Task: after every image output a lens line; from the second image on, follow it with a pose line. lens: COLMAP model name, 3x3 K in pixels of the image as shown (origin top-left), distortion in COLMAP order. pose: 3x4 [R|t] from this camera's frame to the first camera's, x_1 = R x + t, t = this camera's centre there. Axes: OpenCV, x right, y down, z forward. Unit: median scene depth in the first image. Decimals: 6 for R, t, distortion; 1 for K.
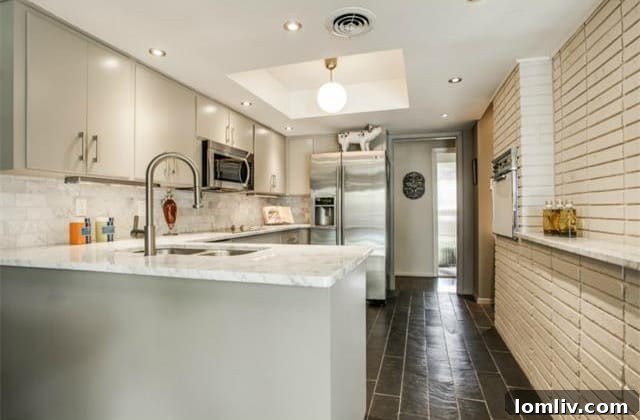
lens RADIAL K [[325.2, 0, 320.0], [0, 325.2, 210.0], [0, 0, 1]] dist [0.000468, 0.000142]
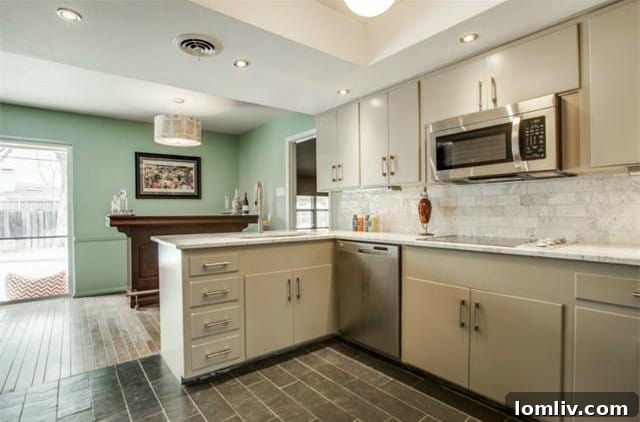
lens RADIAL K [[325.2, 0, 320.0], [0, 325.2, 211.0], [0, 0, 1]] dist [0.000468, 0.000142]
pose [[-0.574993, 0.007816, -0.818121, 0.494623], [0.010655, 0.999941, 0.002065, -0.000053], [0.818089, -0.007530, -0.575043, 1.266728]]
